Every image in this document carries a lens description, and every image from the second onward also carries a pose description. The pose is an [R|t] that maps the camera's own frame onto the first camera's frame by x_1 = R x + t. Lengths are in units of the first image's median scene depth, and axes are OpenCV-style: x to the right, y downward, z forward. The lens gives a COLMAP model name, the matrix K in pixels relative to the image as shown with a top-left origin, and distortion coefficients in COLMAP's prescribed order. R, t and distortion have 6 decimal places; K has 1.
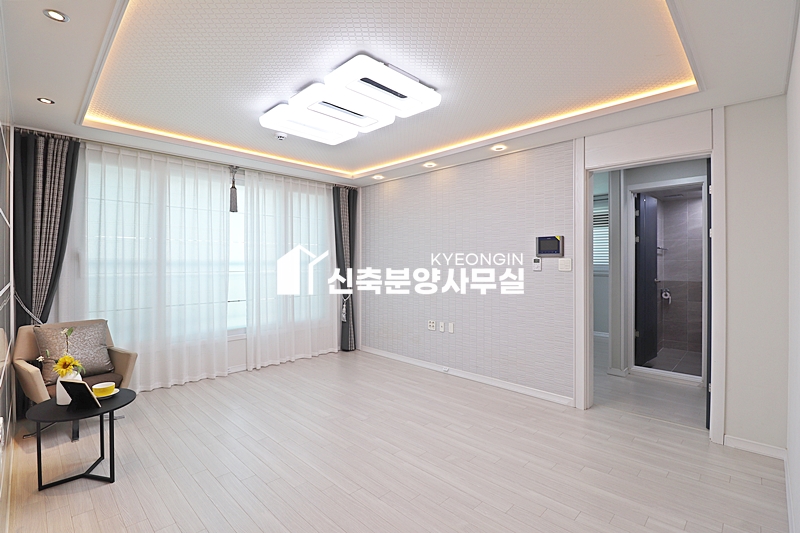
lens RADIAL K [[369.7, 0, 398.6], [0, 369.7, 262.5], [0, 0, 1]] dist [0.000365, -0.013823]
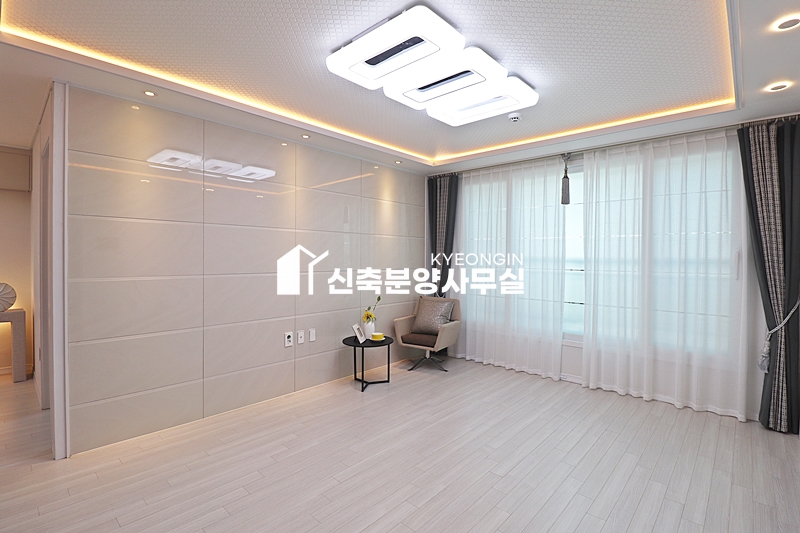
lens RADIAL K [[375.3, 0, 402.5], [0, 375.3, 262.5], [0, 0, 1]] dist [-0.000311, -0.013464]
pose [[0.036812, 0.016895, -0.999179, 0.499671], [-0.015249, 0.999750, 0.016343, -0.002961], [0.999206, 0.014634, 0.037060, 0.612972]]
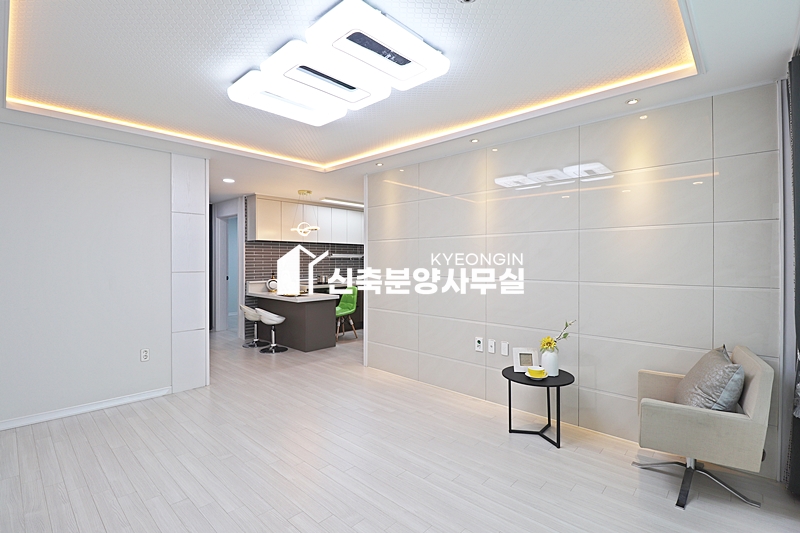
lens RADIAL K [[375.3, 0, 402.5], [0, 375.3, 262.5], [0, 0, 1]] dist [-0.000311, -0.013464]
pose [[-0.999463, 0.002279, -0.032684, -0.196140], [0.001961, 0.999951, 0.009751, -0.007205], [0.032704, 0.009681, -0.999418, 1.280717]]
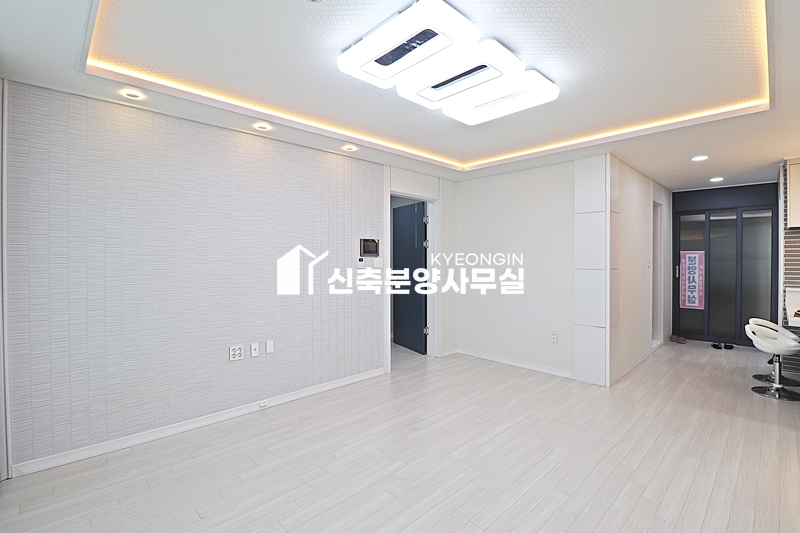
lens RADIAL K [[369.7, 0, 398.6], [0, 369.7, 262.5], [0, 0, 1]] dist [0.000365, -0.013823]
pose [[0.028422, -0.009674, 0.999549, -0.680323], [0.007672, 0.999926, 0.009460, -0.005514], [-0.999567, 0.007400, 0.028494, 0.772059]]
